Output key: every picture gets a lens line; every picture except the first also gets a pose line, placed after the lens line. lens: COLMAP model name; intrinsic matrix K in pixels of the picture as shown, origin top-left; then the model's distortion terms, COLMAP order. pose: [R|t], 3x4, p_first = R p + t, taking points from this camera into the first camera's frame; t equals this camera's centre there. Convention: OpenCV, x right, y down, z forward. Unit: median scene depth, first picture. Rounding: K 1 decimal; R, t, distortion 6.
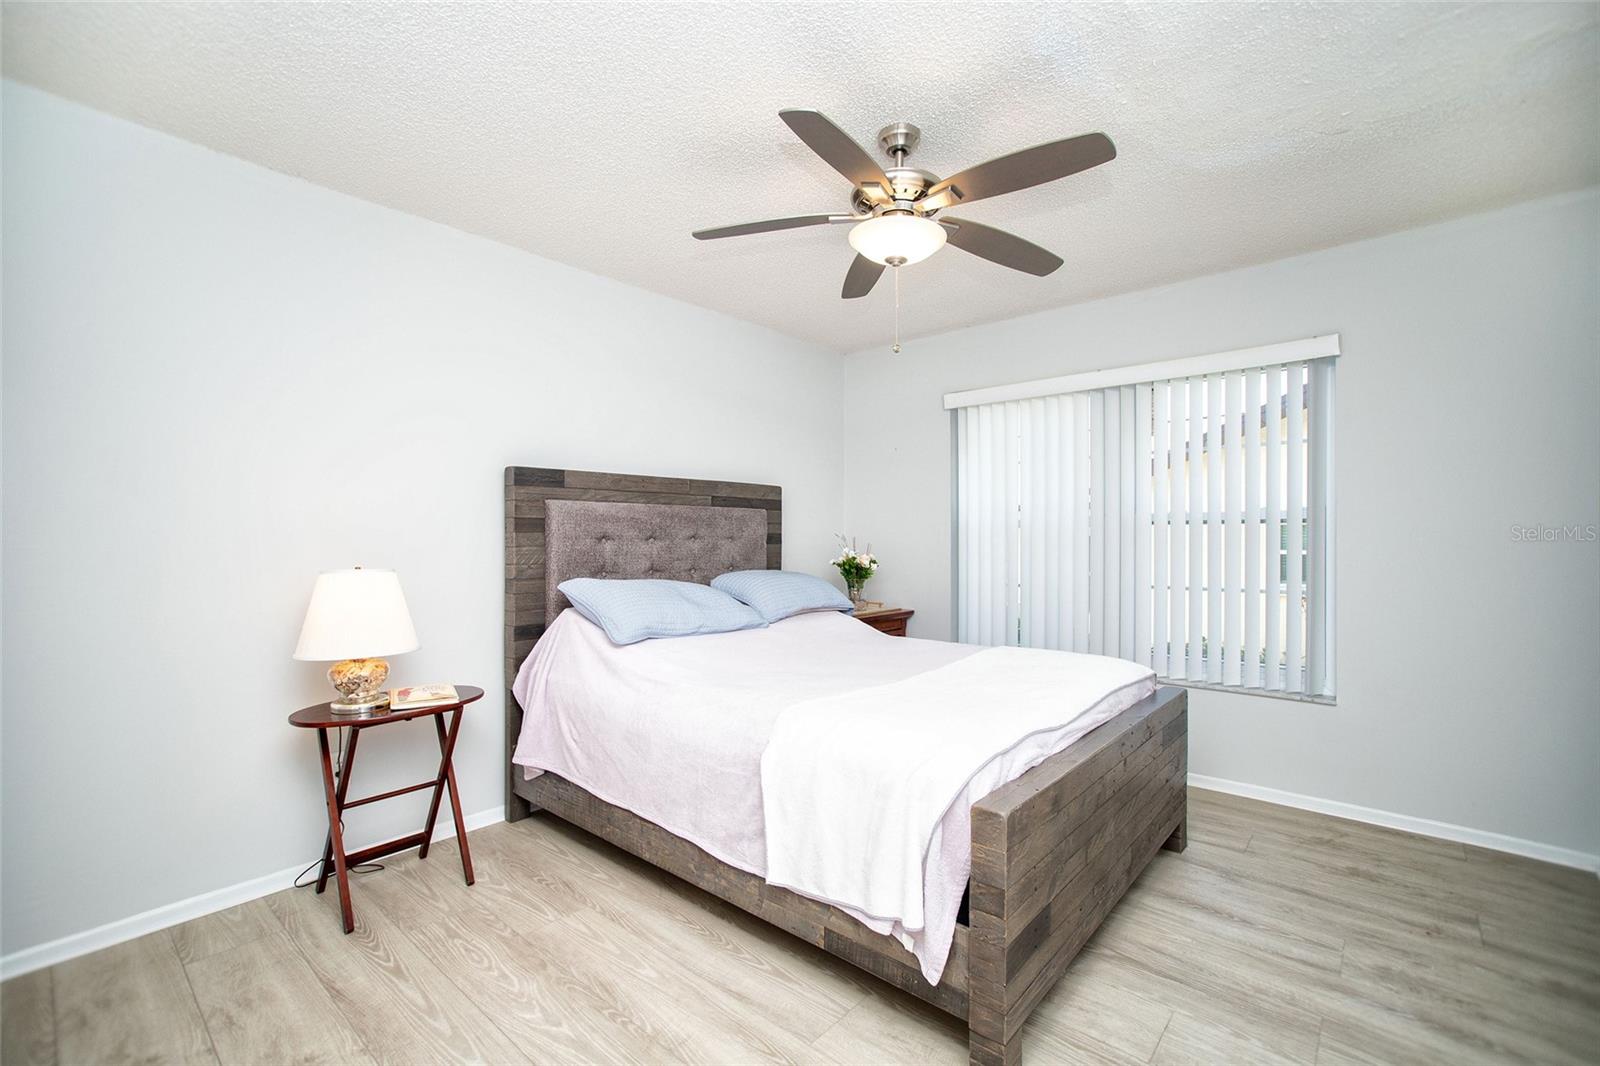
lens RADIAL K [[698.5, 0, 800.3], [0, 698.5, 538.9], [0, 0, 1]] dist [-0.000614, 0.000826]
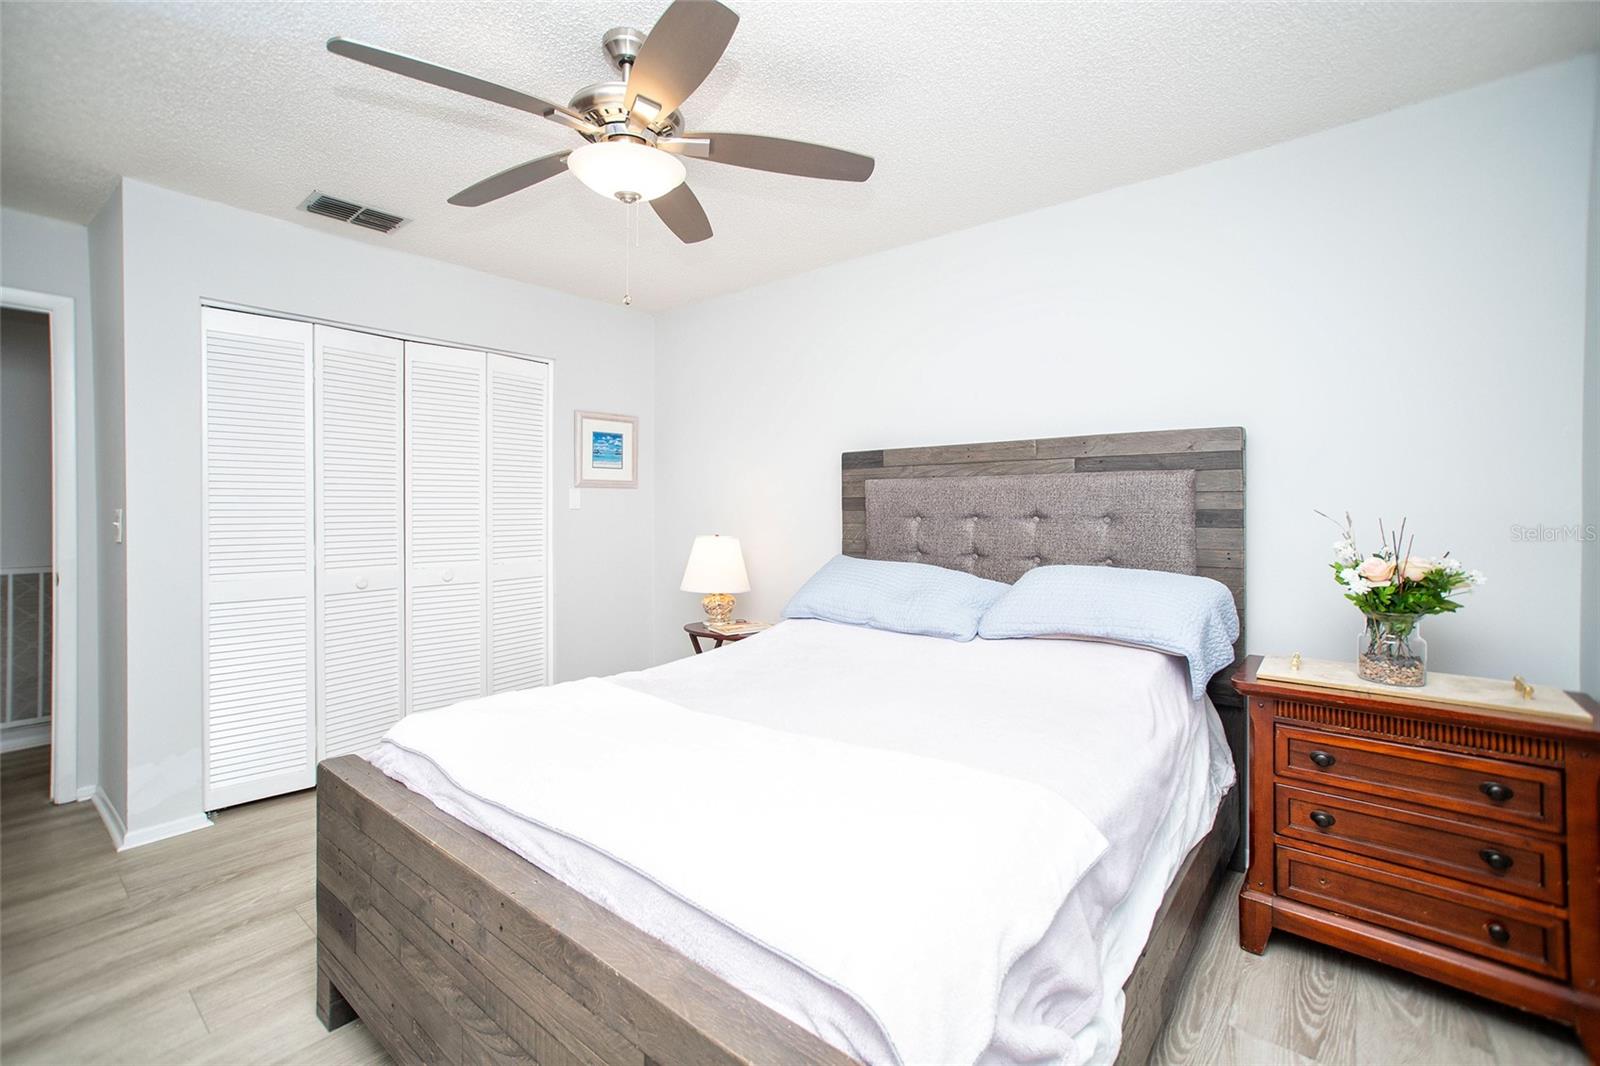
lens RADIAL K [[698.5, 0, 799.6], [0, 698.5, 518.8], [0, 0, 1]] dist [-0.000614, 0.000826]
pose [[0.039667, 0.010029, -0.999163, 0.672291], [-0.004360, 0.999942, 0.009864, -0.006279], [0.999203, 0.003965, 0.039708, 0.813156]]
